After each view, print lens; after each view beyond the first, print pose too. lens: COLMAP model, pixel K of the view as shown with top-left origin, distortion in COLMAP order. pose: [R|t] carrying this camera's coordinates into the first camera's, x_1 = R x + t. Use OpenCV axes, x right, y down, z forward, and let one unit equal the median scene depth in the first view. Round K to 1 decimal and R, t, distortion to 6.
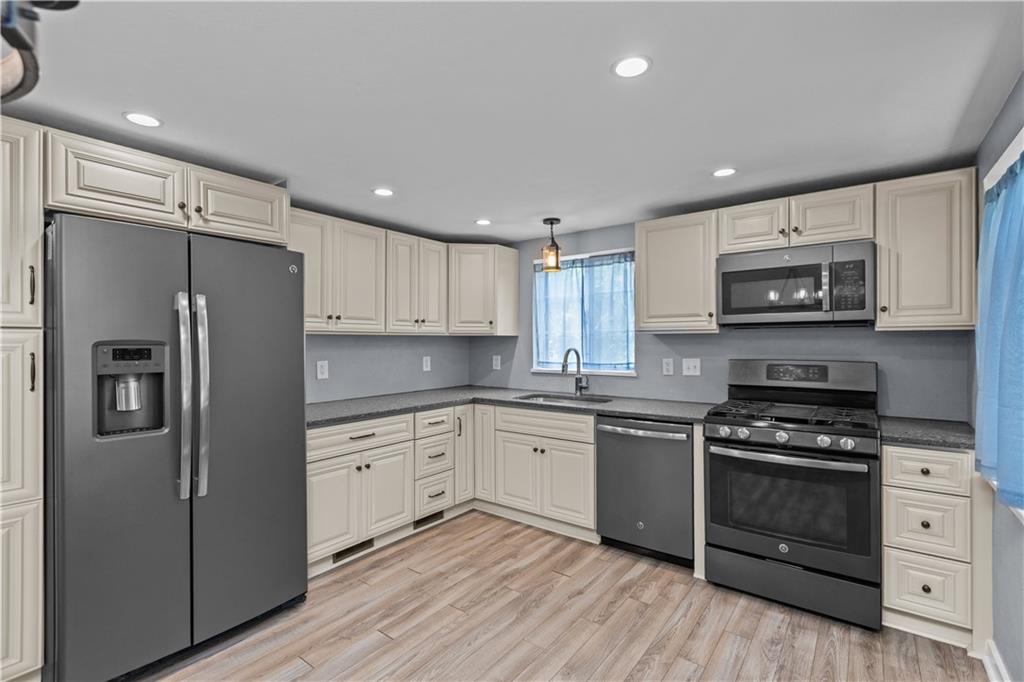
lens RADIAL K [[465.8, 0, 513.6], [0, 465.8, 341.9], [0, 0, 1]] dist [0.002479, -0.000608]
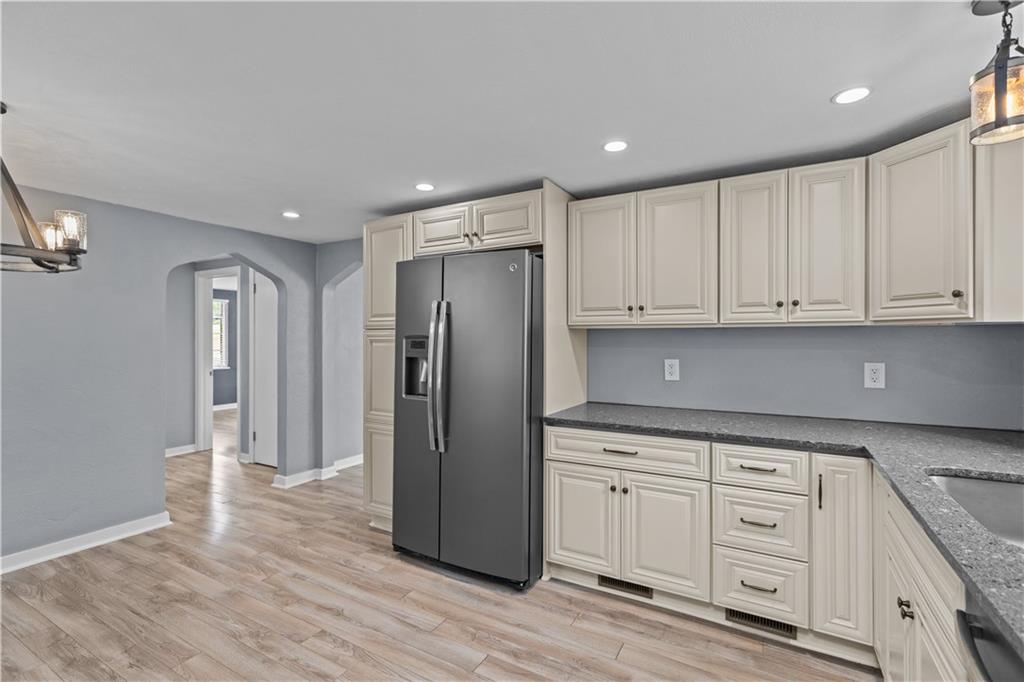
lens RADIAL K [[465.8, 0, 516.6], [0, 465.8, 337.5], [0, 0, 1]] dist [0.002479, -0.000608]
pose [[0.133970, 0.002095, -0.990983, 0.476221], [-0.000920, 0.999998, 0.001990, -0.000320], [0.990985, 0.000645, 0.133972, 0.724894]]
